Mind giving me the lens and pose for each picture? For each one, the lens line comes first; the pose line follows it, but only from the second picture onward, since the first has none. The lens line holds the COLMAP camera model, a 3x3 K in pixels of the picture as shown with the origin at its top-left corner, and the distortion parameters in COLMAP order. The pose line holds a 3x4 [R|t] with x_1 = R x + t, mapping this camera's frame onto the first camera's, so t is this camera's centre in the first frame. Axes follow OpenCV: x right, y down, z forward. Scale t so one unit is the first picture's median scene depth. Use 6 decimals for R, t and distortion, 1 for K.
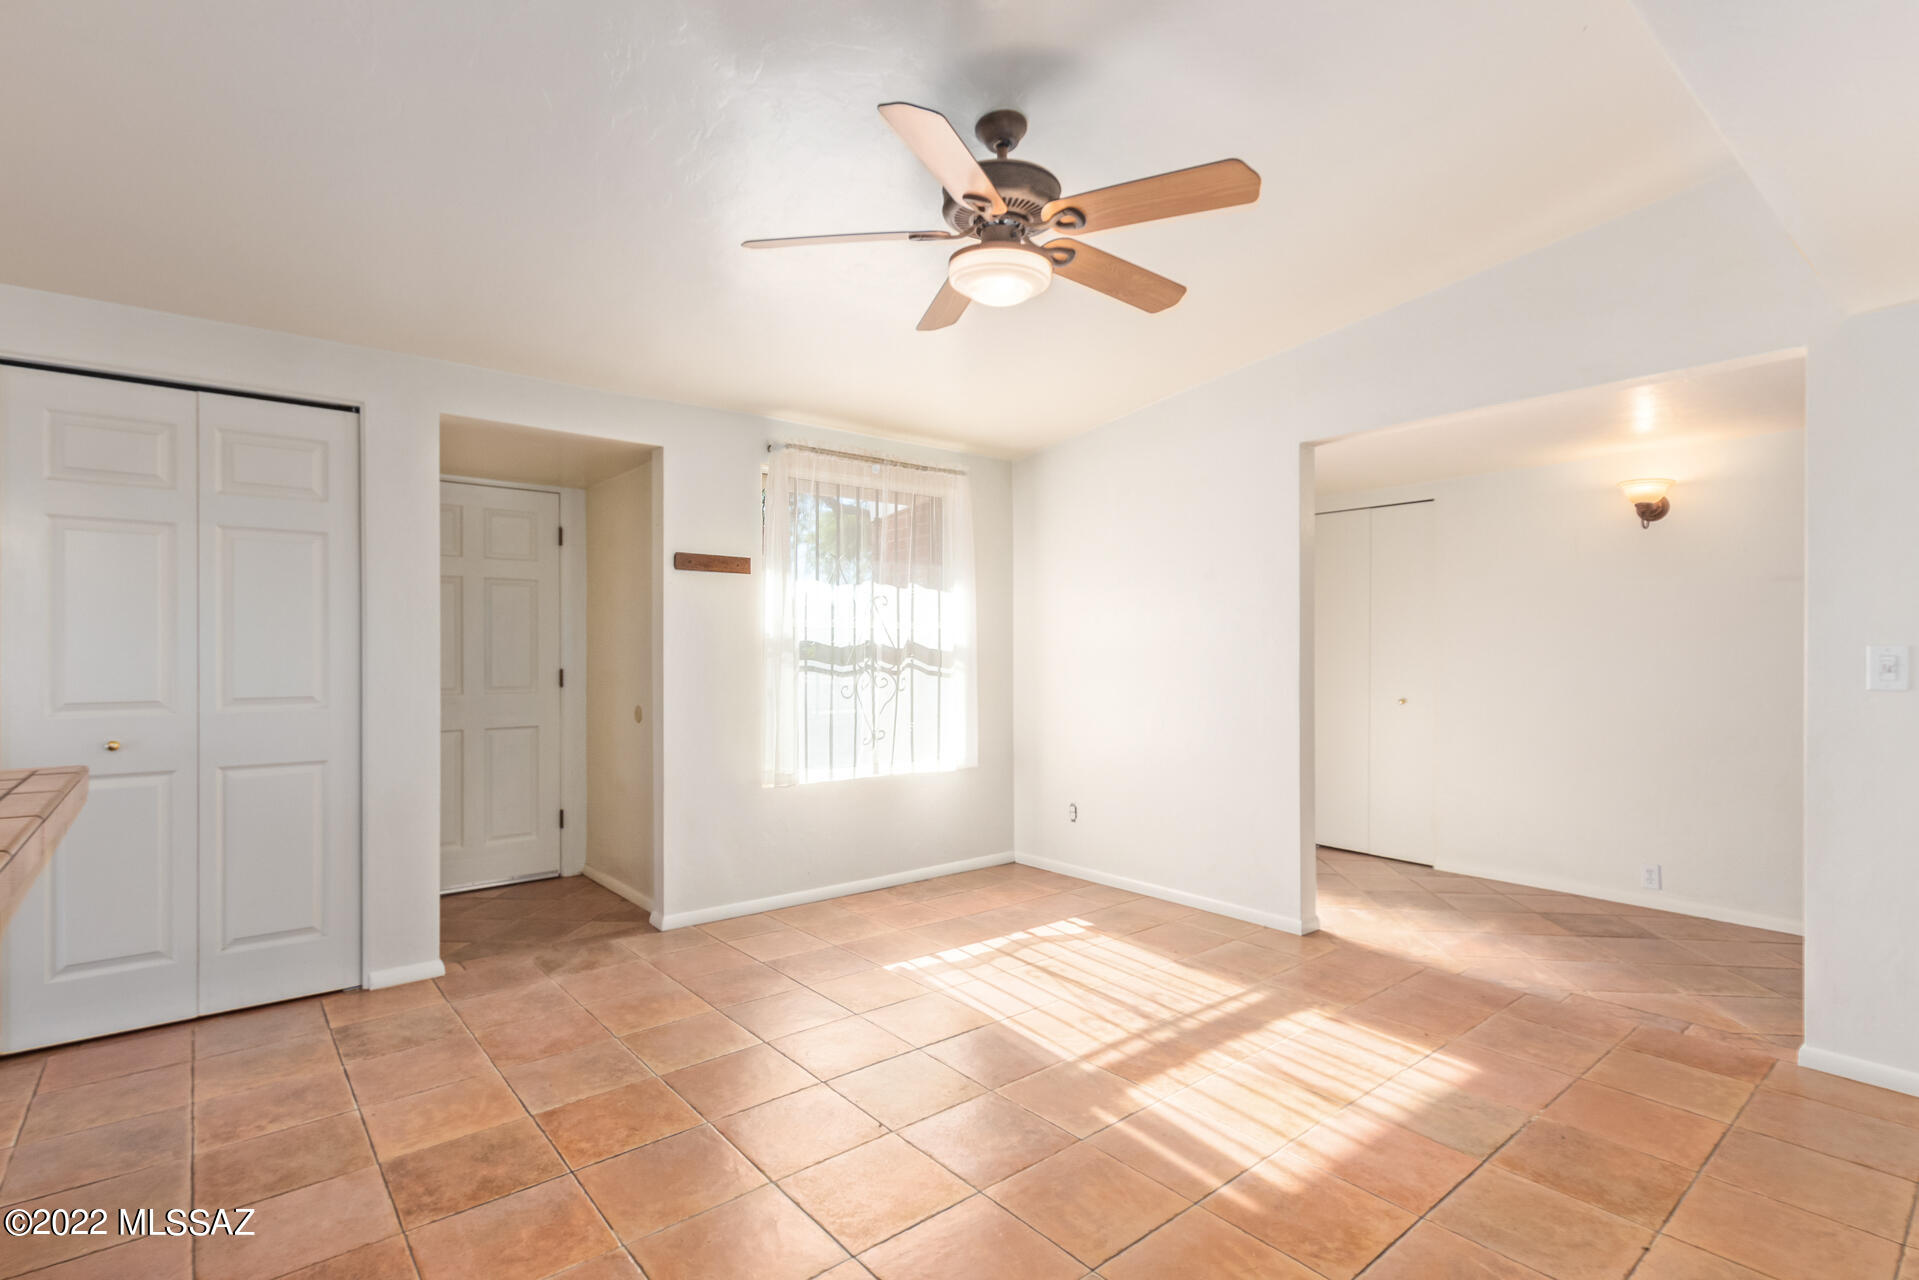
lens RADIAL K [[926.0, 0, 963.0], [0, 926.0, 647.5], [0, 0, 1]] dist [0.001915, -0.000314]
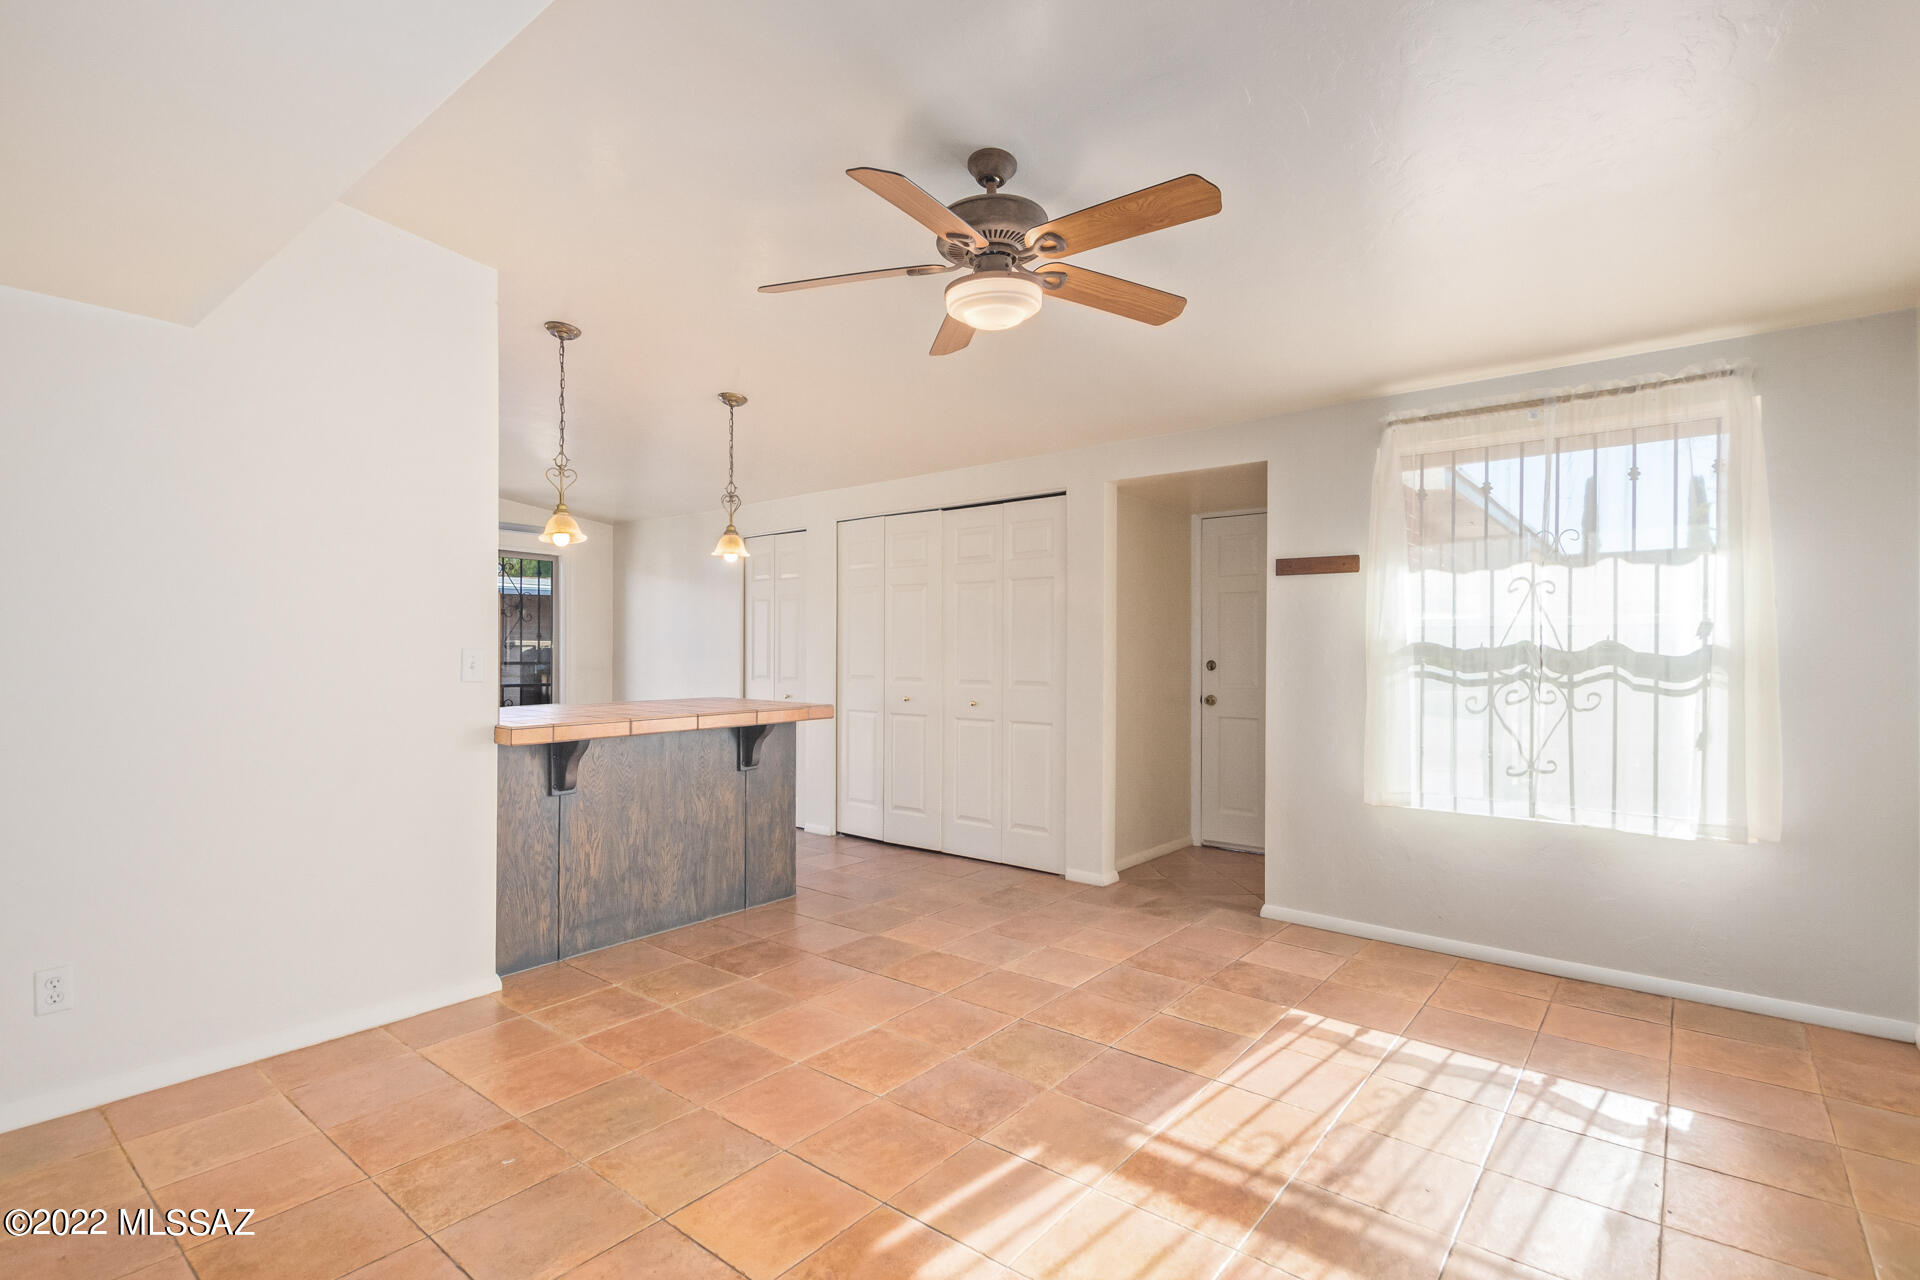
lens RADIAL K [[926.5, 0, 963.9], [0, 926.5, 649.1], [0, 0, 1]] dist [0.001915, -0.000314]
pose [[0.167946, 0.000805, -0.985796, 0.658132], [0.003511, 0.999993, 0.001415, -0.003989], [0.985790, -0.003699, 0.167942, 0.478004]]
